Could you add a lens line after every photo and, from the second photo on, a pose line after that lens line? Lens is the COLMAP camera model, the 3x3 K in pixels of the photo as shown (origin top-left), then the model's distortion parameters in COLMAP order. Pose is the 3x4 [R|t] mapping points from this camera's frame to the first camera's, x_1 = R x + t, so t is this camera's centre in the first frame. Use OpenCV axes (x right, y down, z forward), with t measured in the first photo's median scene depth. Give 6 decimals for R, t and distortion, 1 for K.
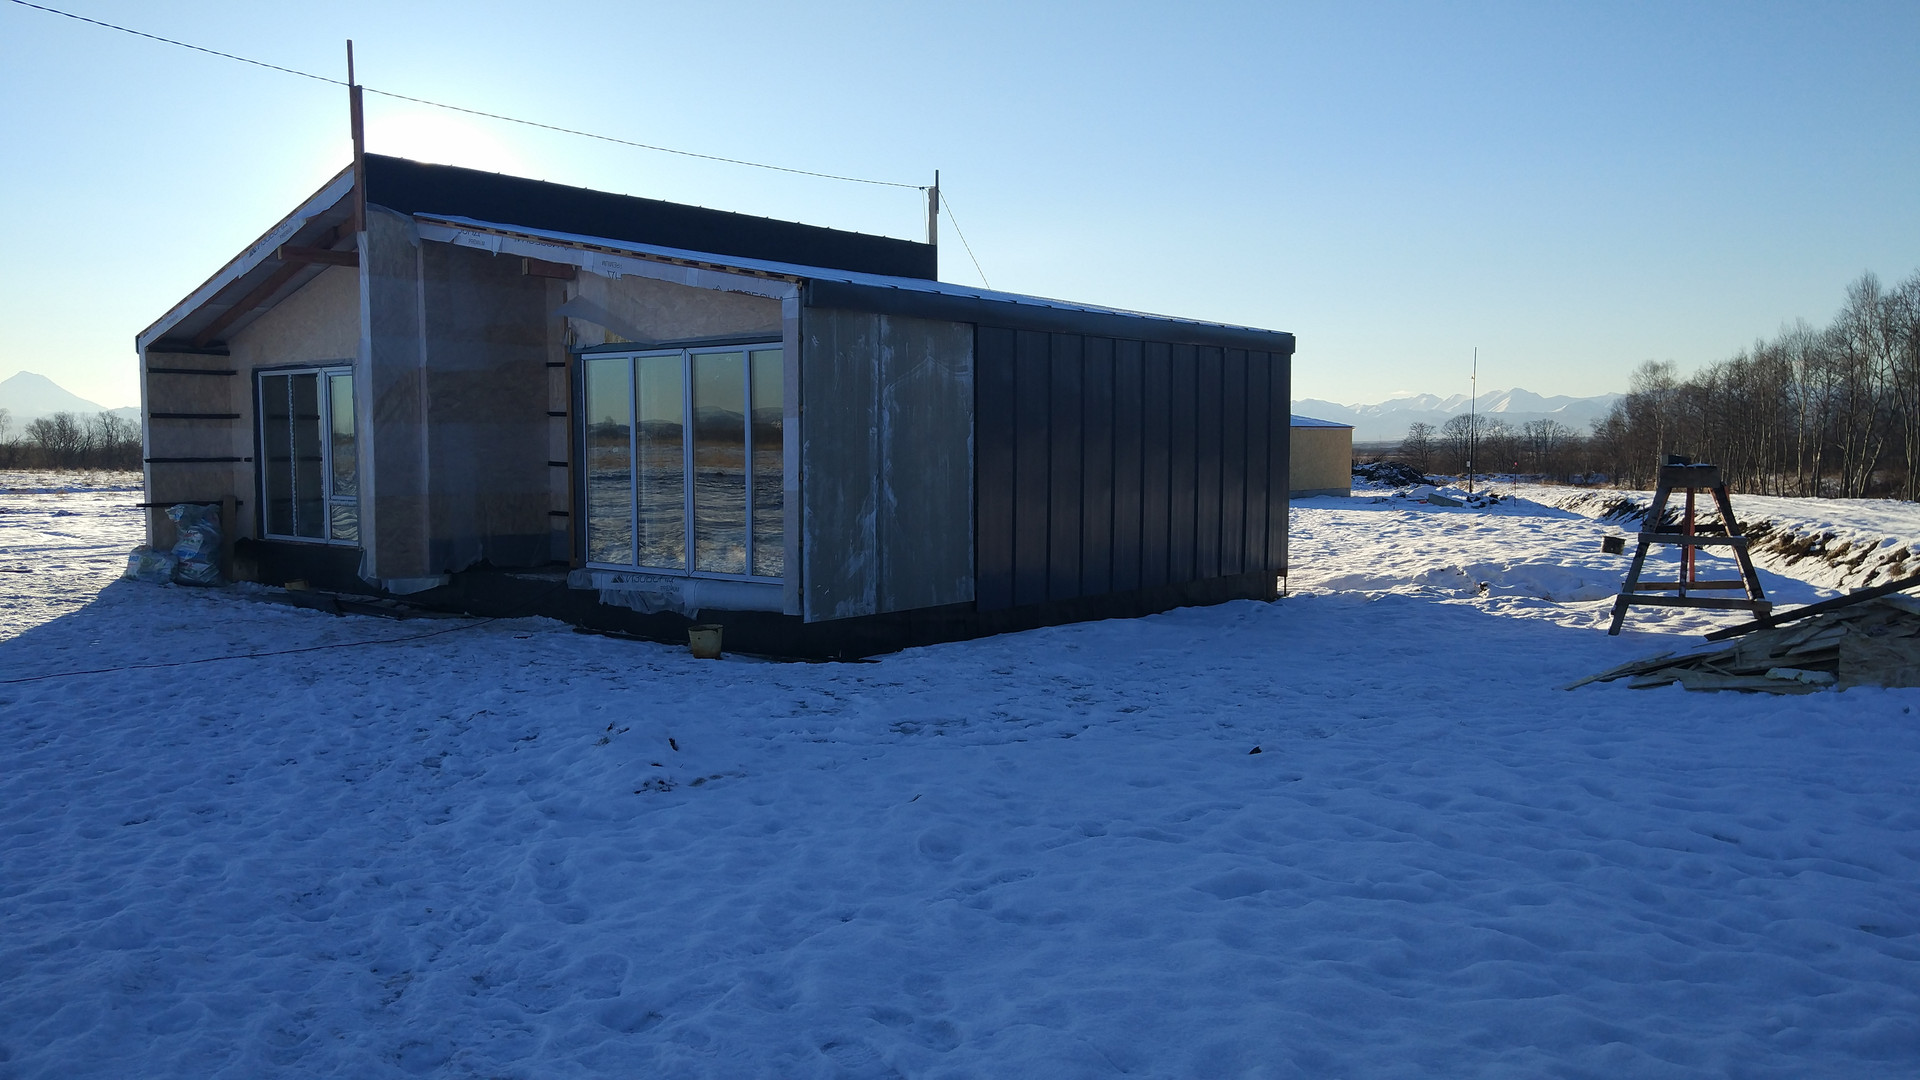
lens RADIAL K [[1456.5, 0, 960.0], [0, 1456.5, 540.0], [0, 0, 1]] dist [-0.005609, -0.001085]
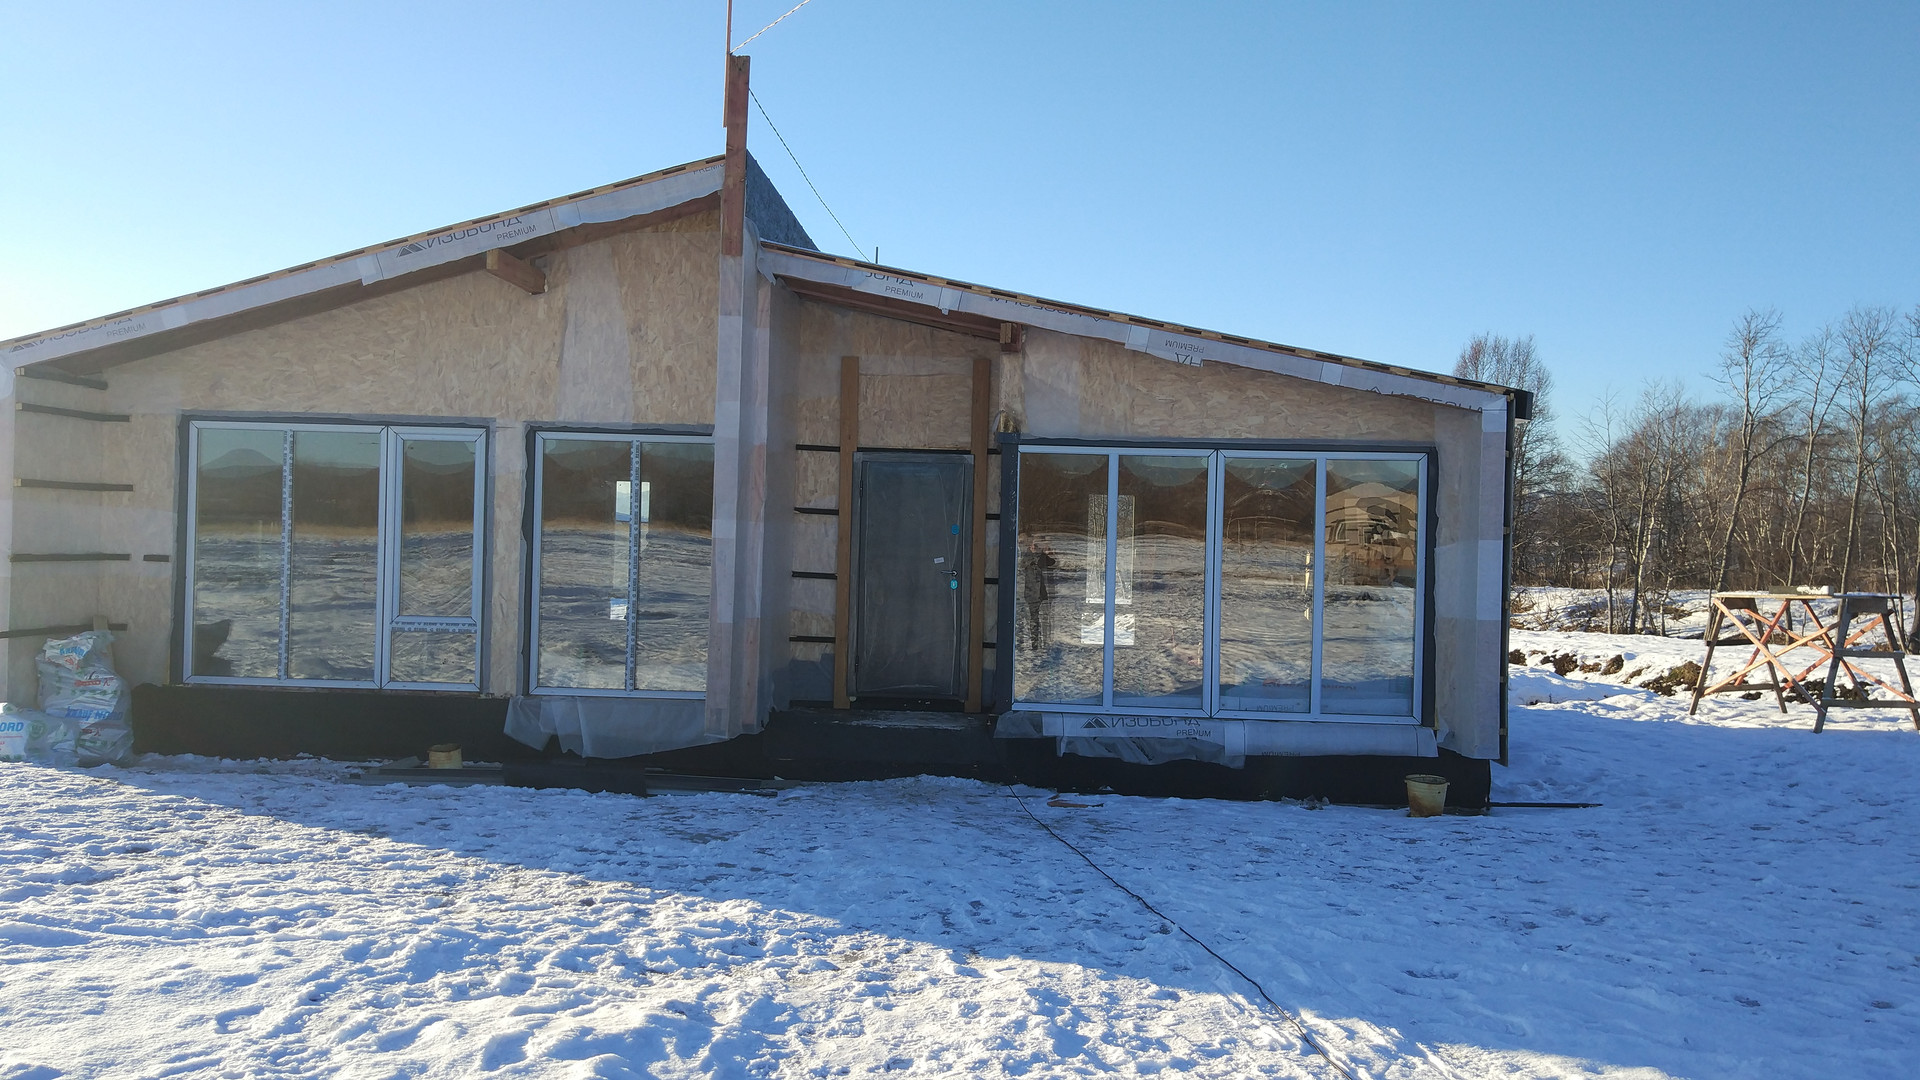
lens RADIAL K [[1399.7, 0, 960.0], [0, 1399.7, 540.0], [0, 0, 1]] dist [0.024781, -0.001443]
pose [[0.809931, 0.023816, 0.586041, -0.652672], [0.012841, 0.998216, -0.058312, -0.026445], [-0.586385, 0.054754, 0.808180, 0.348888]]
